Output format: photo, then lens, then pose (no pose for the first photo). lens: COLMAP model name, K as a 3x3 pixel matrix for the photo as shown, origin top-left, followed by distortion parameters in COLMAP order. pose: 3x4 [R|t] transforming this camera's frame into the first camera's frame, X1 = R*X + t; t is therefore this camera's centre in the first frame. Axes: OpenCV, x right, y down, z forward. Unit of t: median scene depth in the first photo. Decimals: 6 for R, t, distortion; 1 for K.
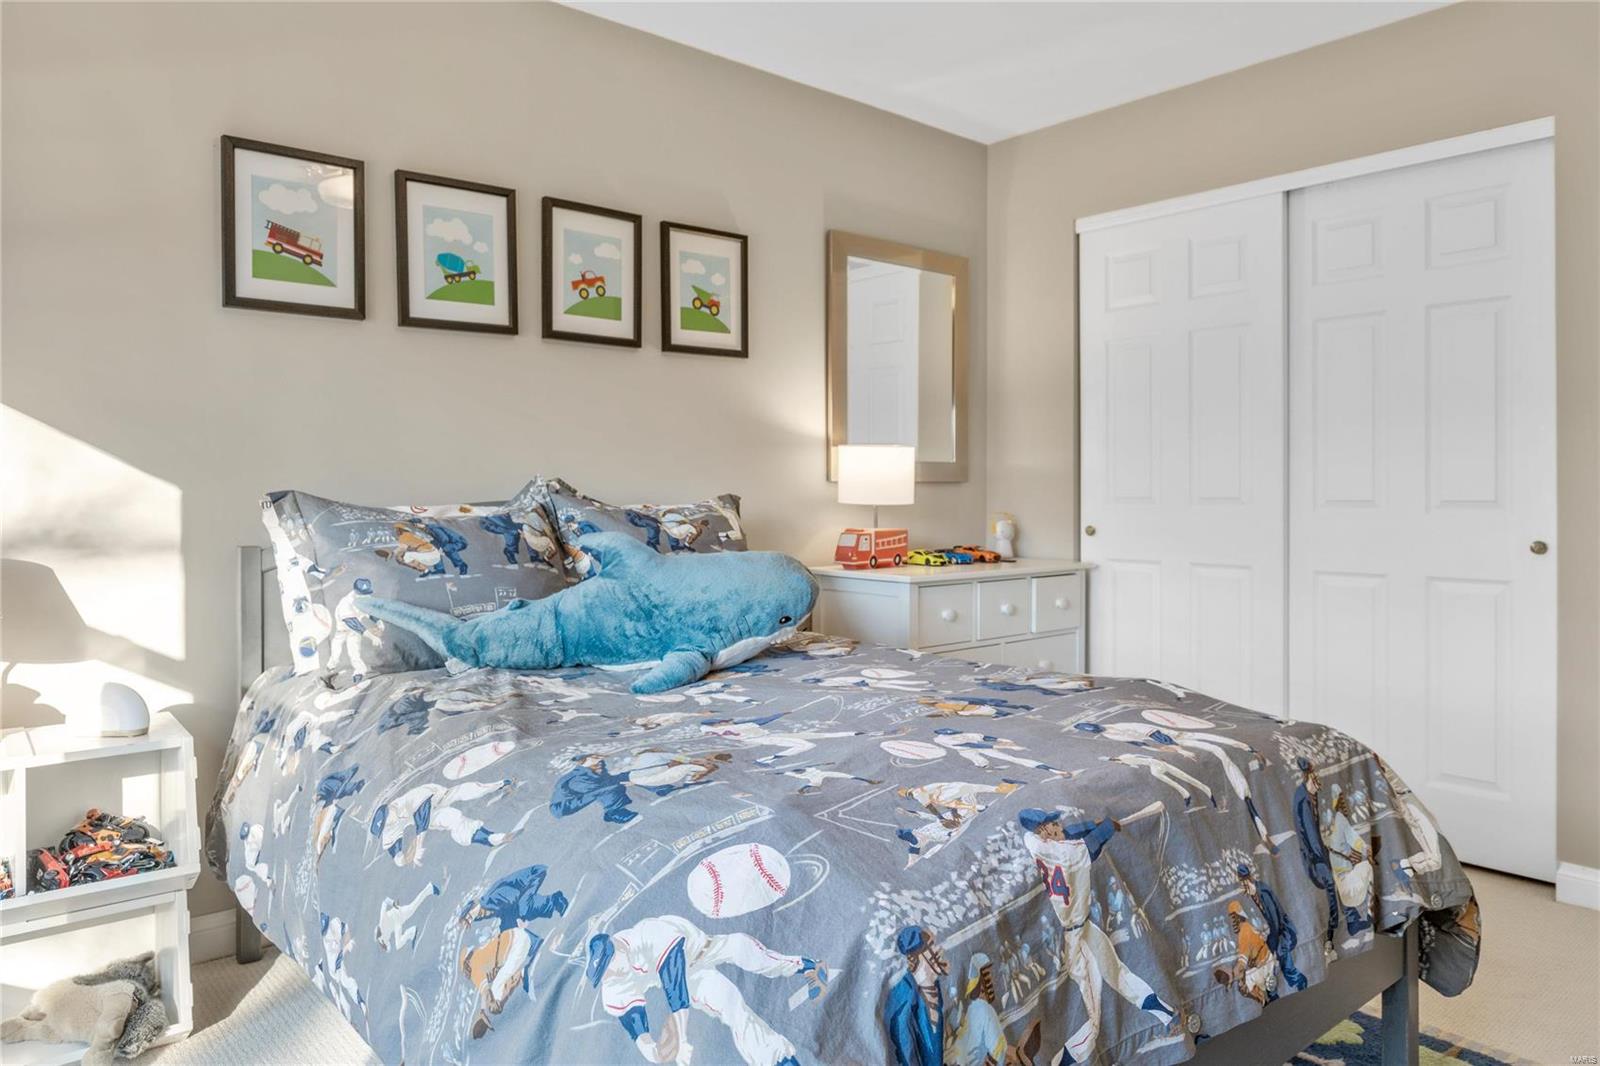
lens RADIAL K [[1063.8, 0, 801.3], [0, 1063.8, 507.1], [0, 0, 1]] dist [-0.003570, 0.000739]
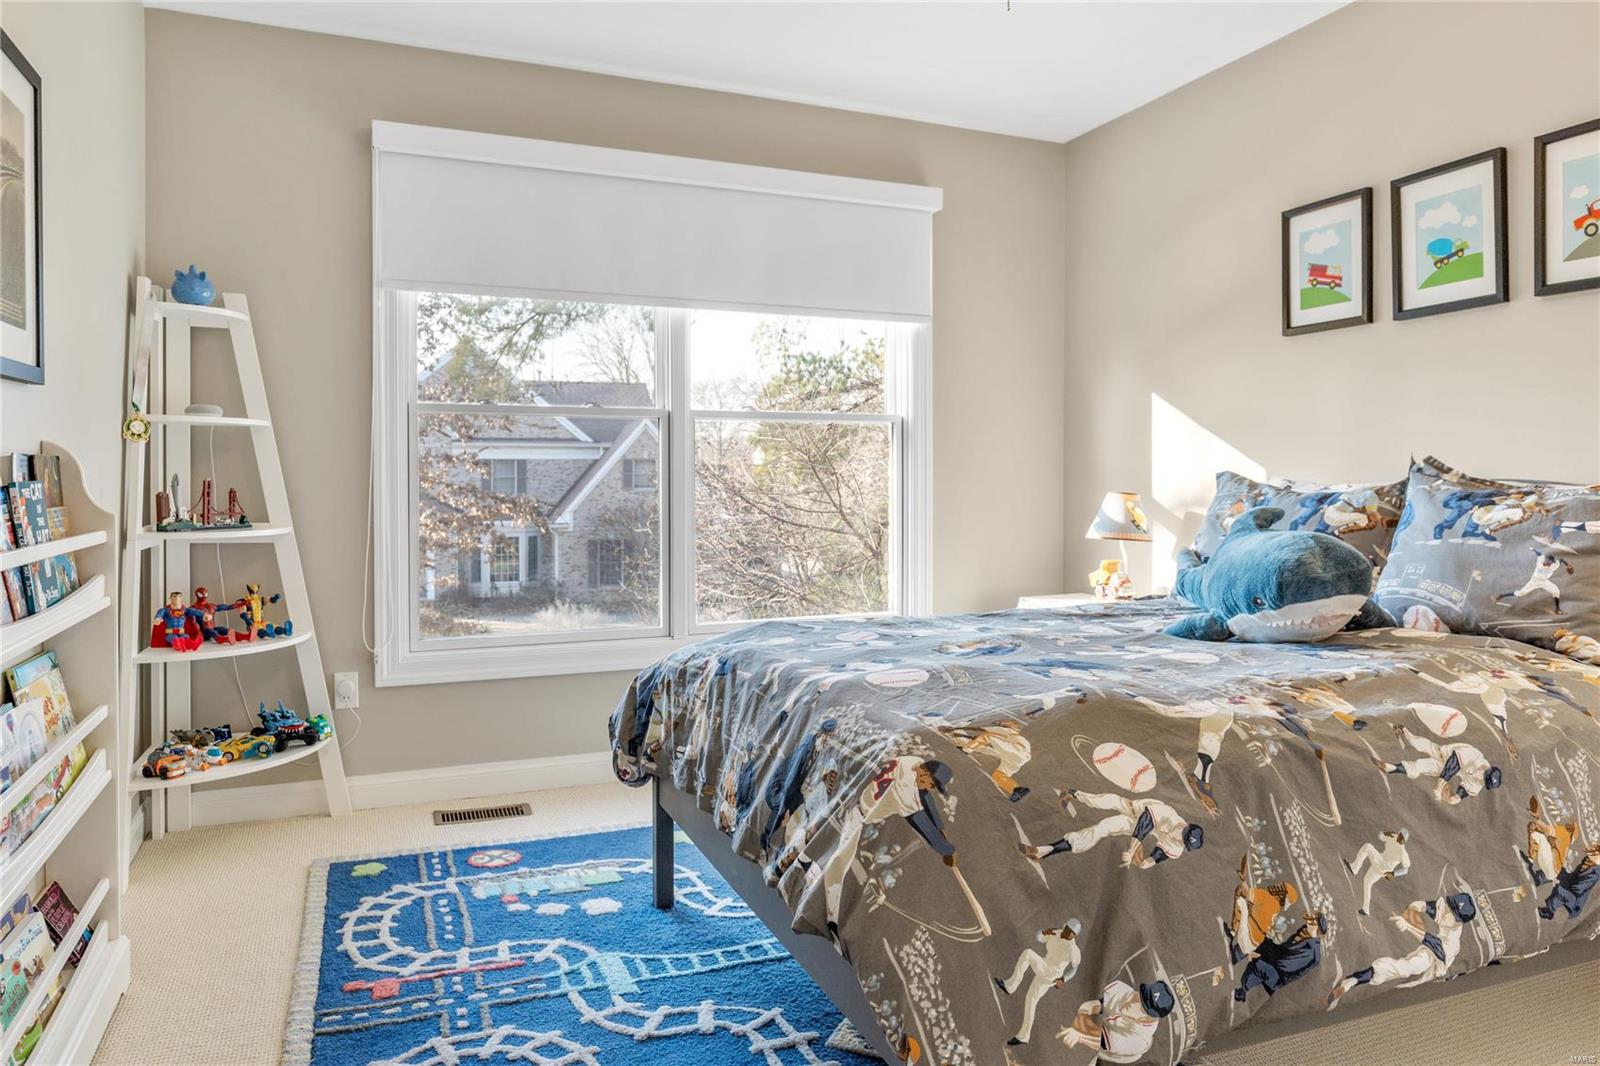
lens RADIAL K [[1063.8, 0, 801.3], [0, 1063.8, 507.1], [0, 0, 1]] dist [-0.003570, 0.000739]
pose [[-0.326367, 0.035809, -0.944565, 0.865903], [-0.004067, 0.999220, 0.039286, -0.016403], [0.945234, 0.016664, -0.325967, 0.762460]]
